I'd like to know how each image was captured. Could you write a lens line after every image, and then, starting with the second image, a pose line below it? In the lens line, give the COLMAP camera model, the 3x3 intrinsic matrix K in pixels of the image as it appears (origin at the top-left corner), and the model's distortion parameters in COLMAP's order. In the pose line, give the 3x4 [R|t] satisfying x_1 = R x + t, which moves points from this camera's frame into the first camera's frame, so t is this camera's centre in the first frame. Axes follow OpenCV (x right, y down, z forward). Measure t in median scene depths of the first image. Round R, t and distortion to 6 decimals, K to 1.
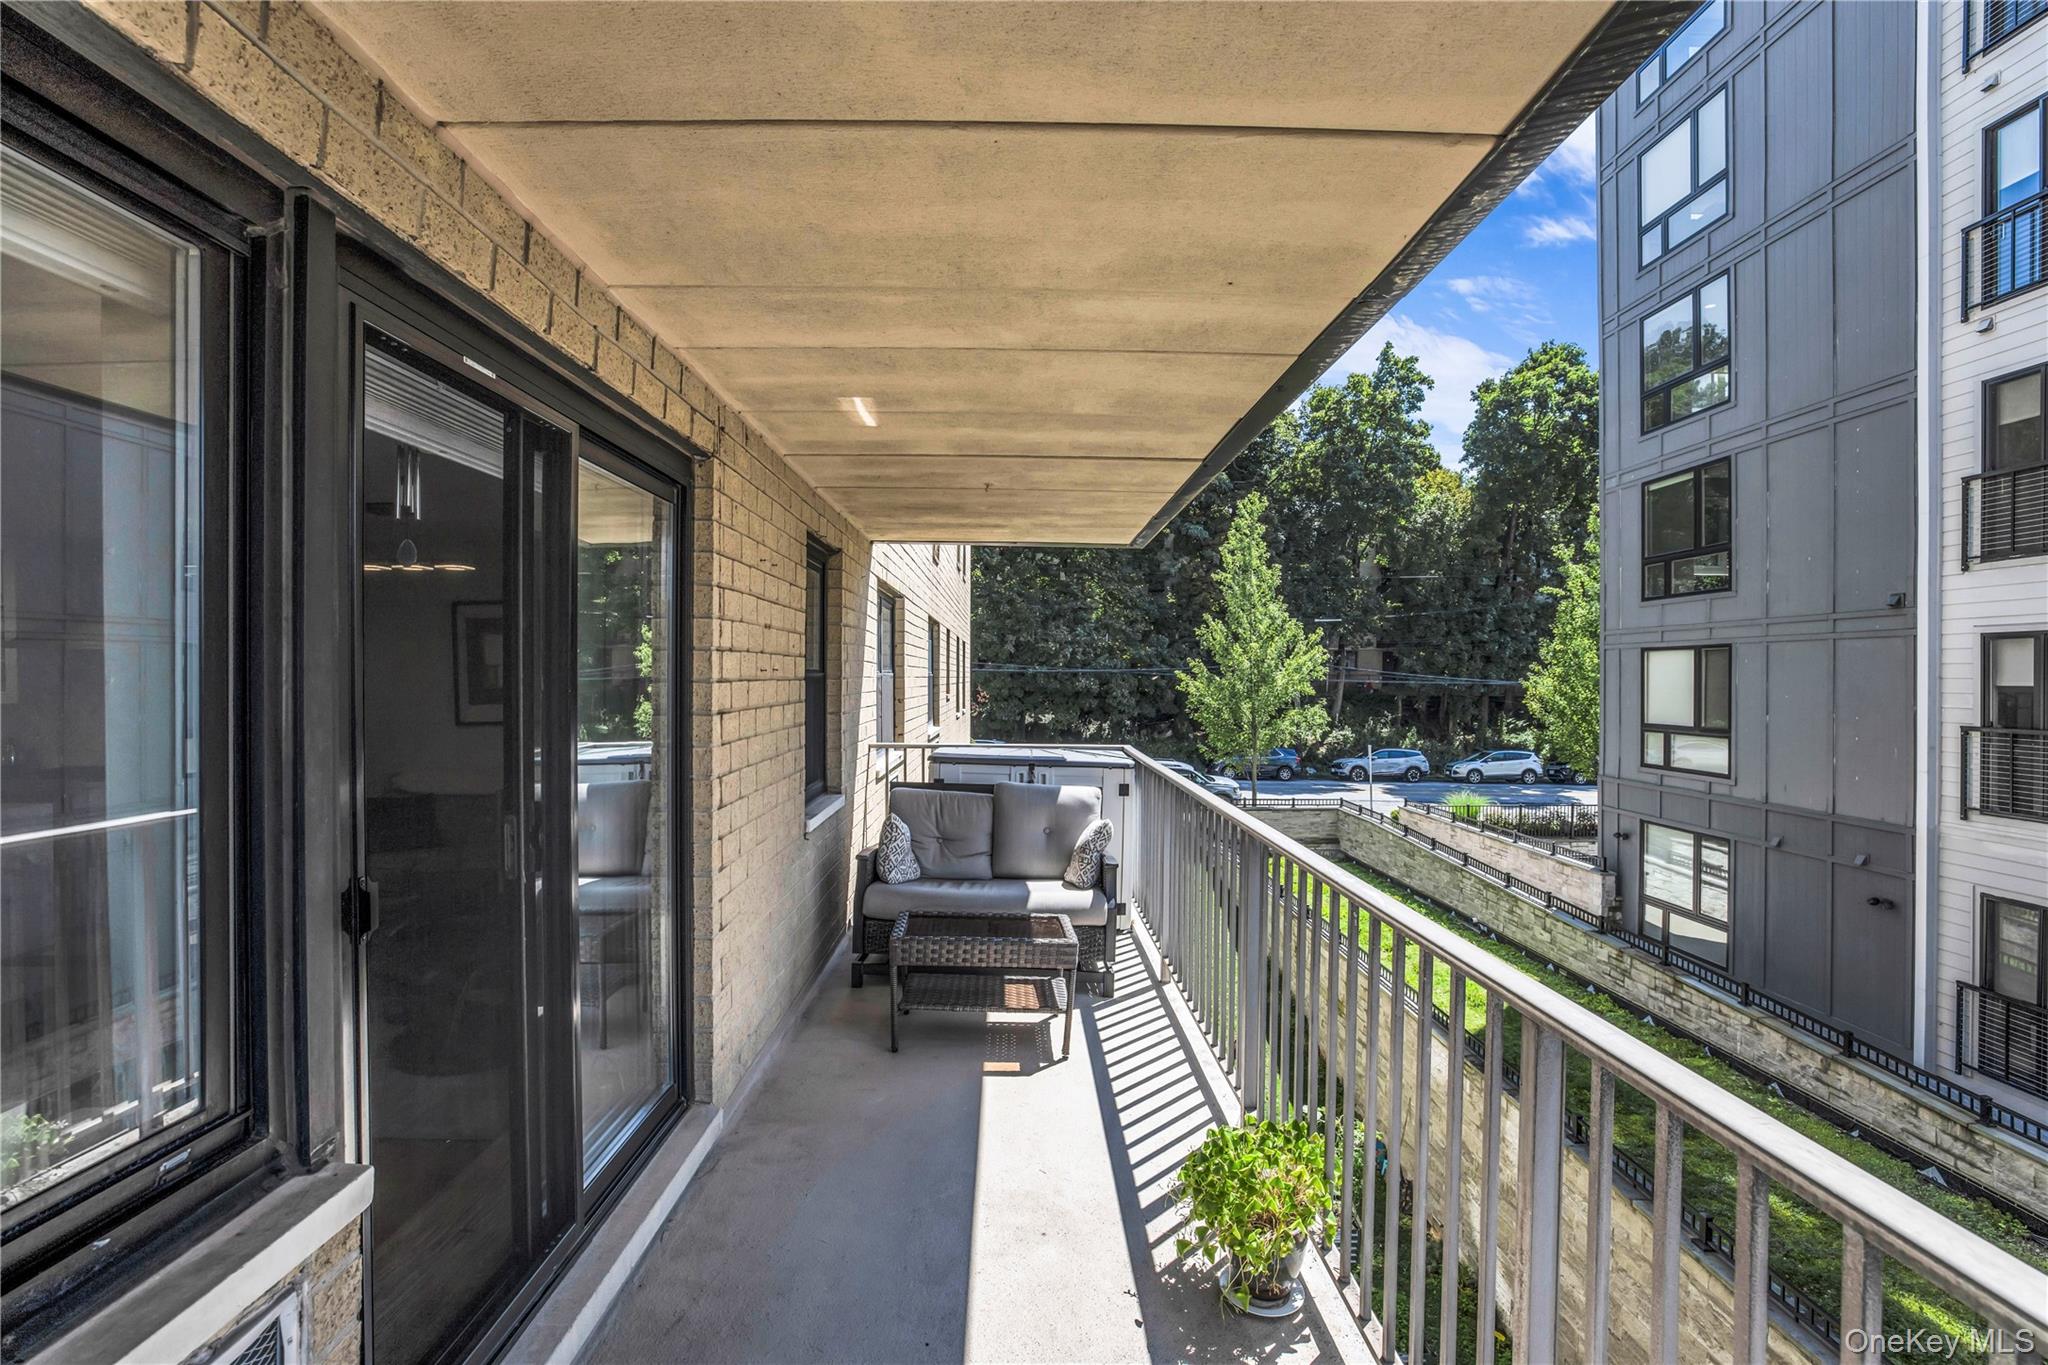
lens RADIAL K [[887.1, 0, 1045.6], [0, 887.1, 673.5], [0, 0, 1]] dist [-0.042713, 0.020506]
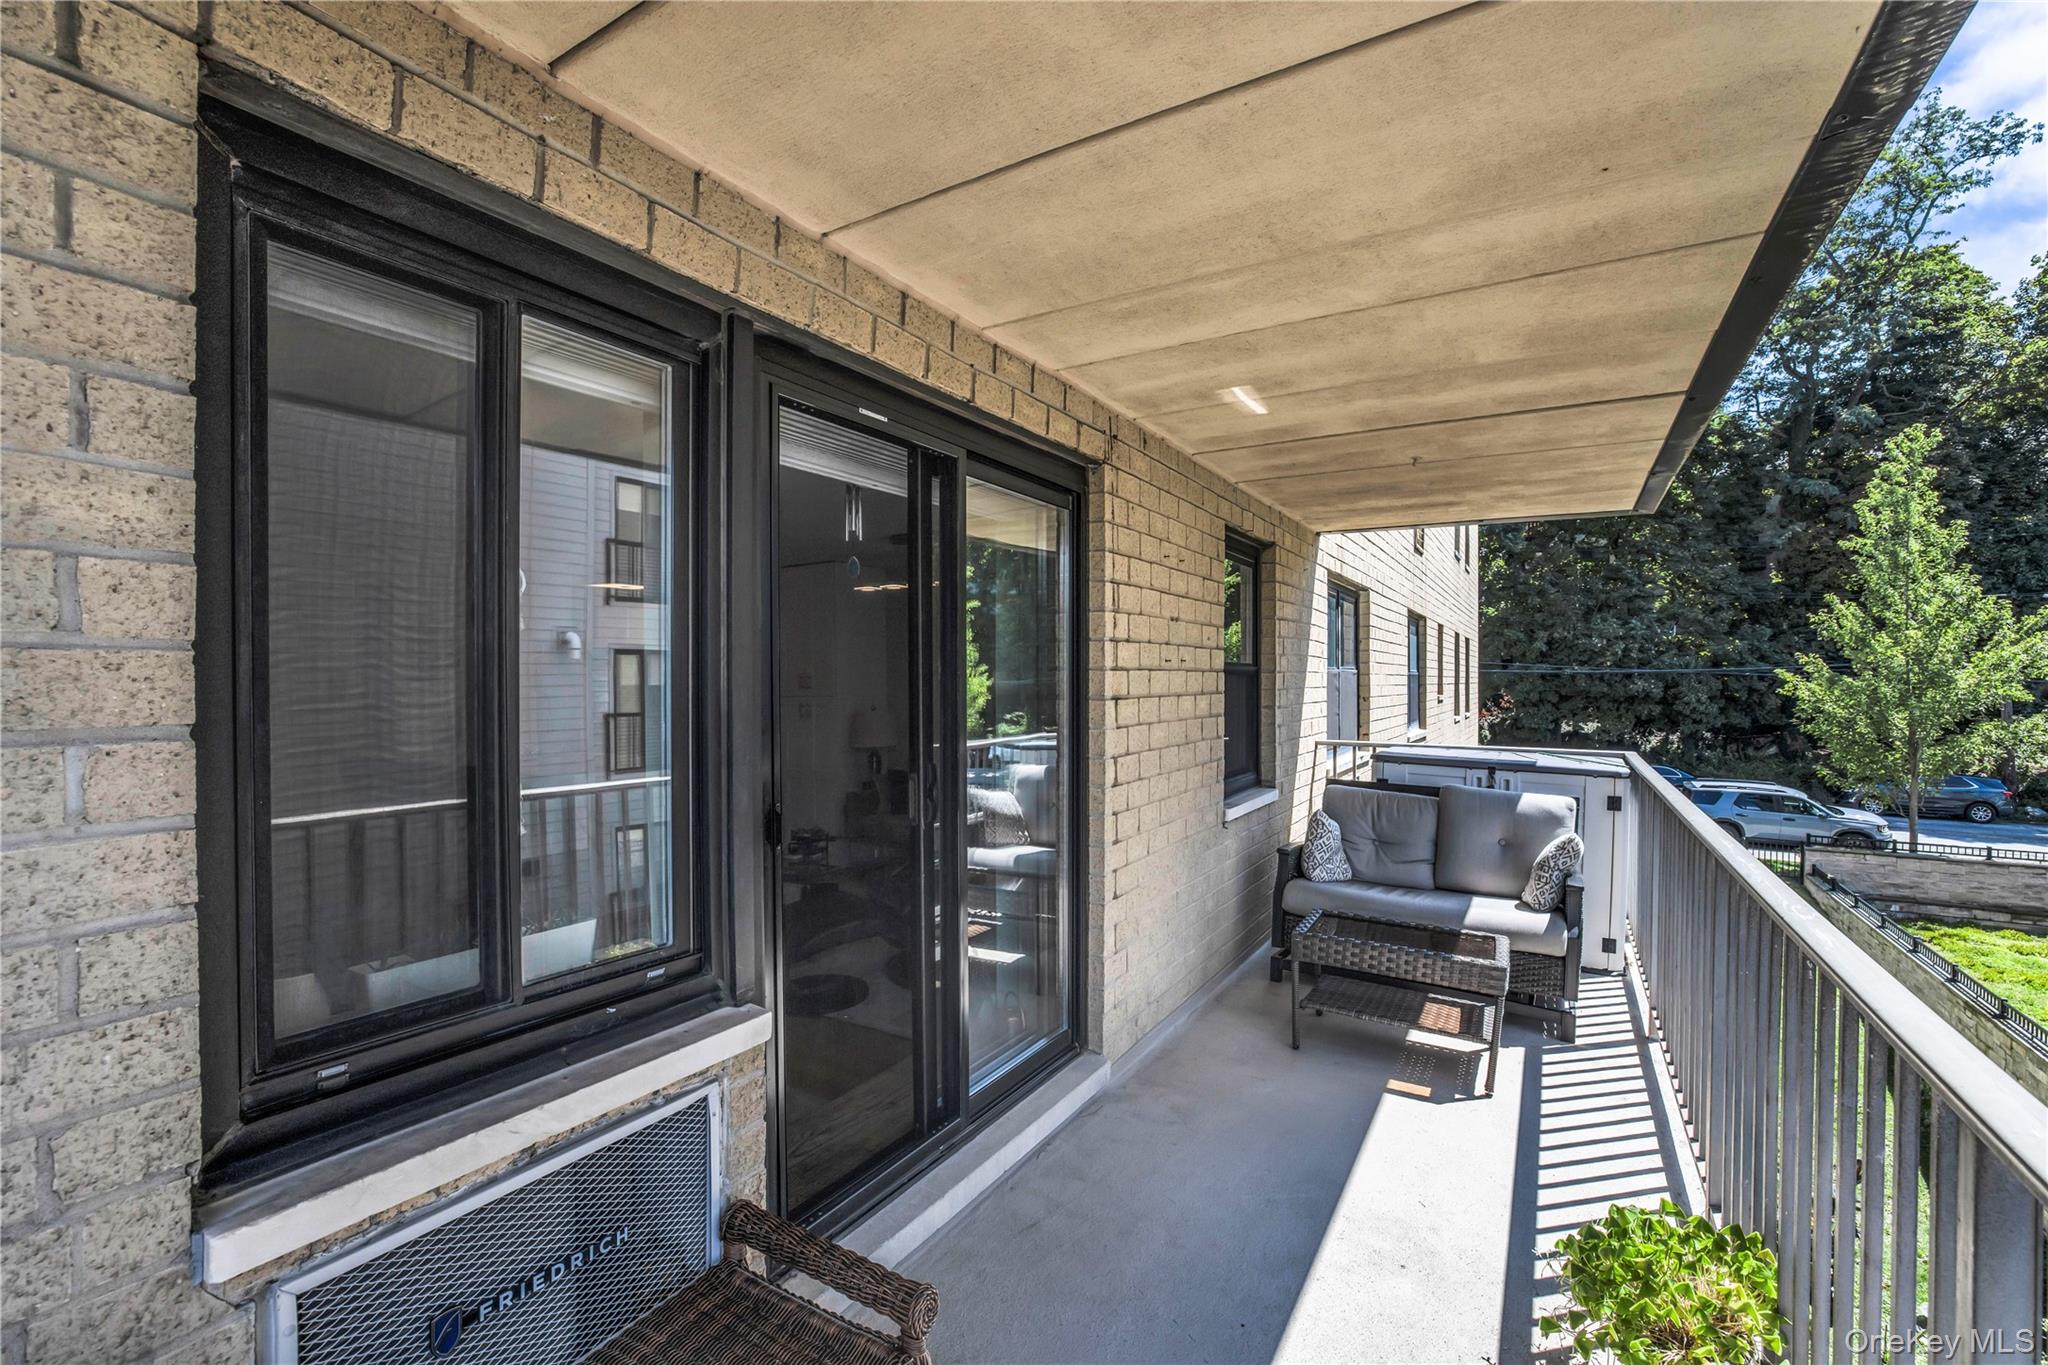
lens RADIAL K [[899.3, 0, 1050.0], [0, 899.3, 676.4], [0, 0, 1]] dist [-0.043123, 0.021460]
pose [[0.848108, -0.008099, -0.529761, 0.115430], [0.006781, 0.999967, -0.004432, 0.016972], [0.529780, 0.000167, 0.848135, 0.014591]]
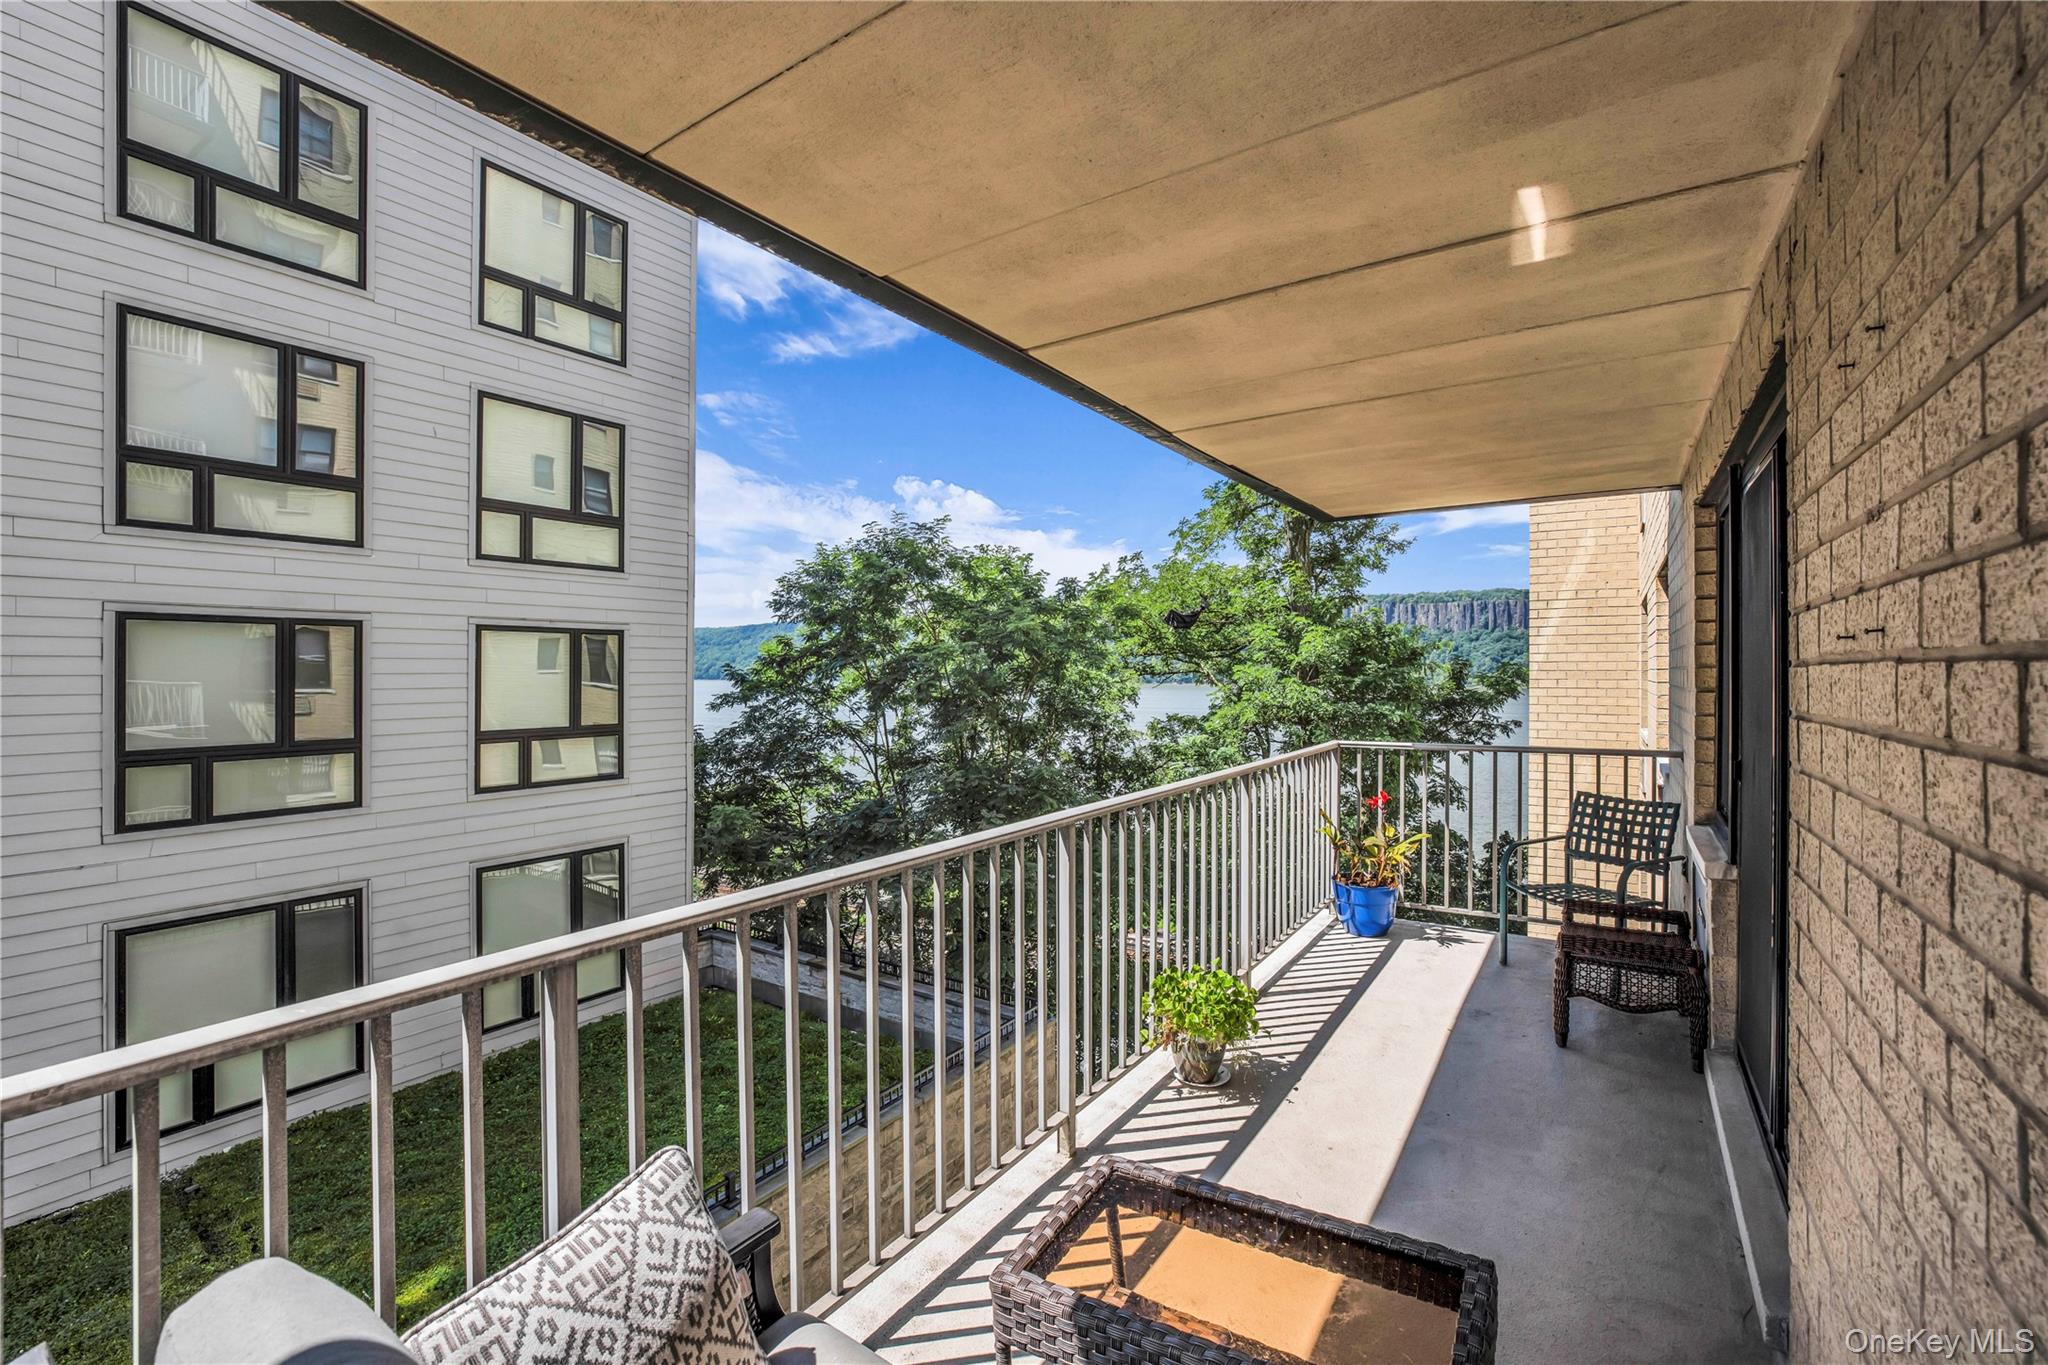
lens RADIAL K [[892.5, 0, 1013.8], [0, 892.5, 698.0], [0, 0, 1]] dist [-0.040727, 0.021934]
pose [[-0.798524, -0.013811, 0.601805, -0.240193], [-0.000650, 0.999756, 0.022080, 0.018785], [-0.601963, 0.017240, -0.798338, 1.429311]]
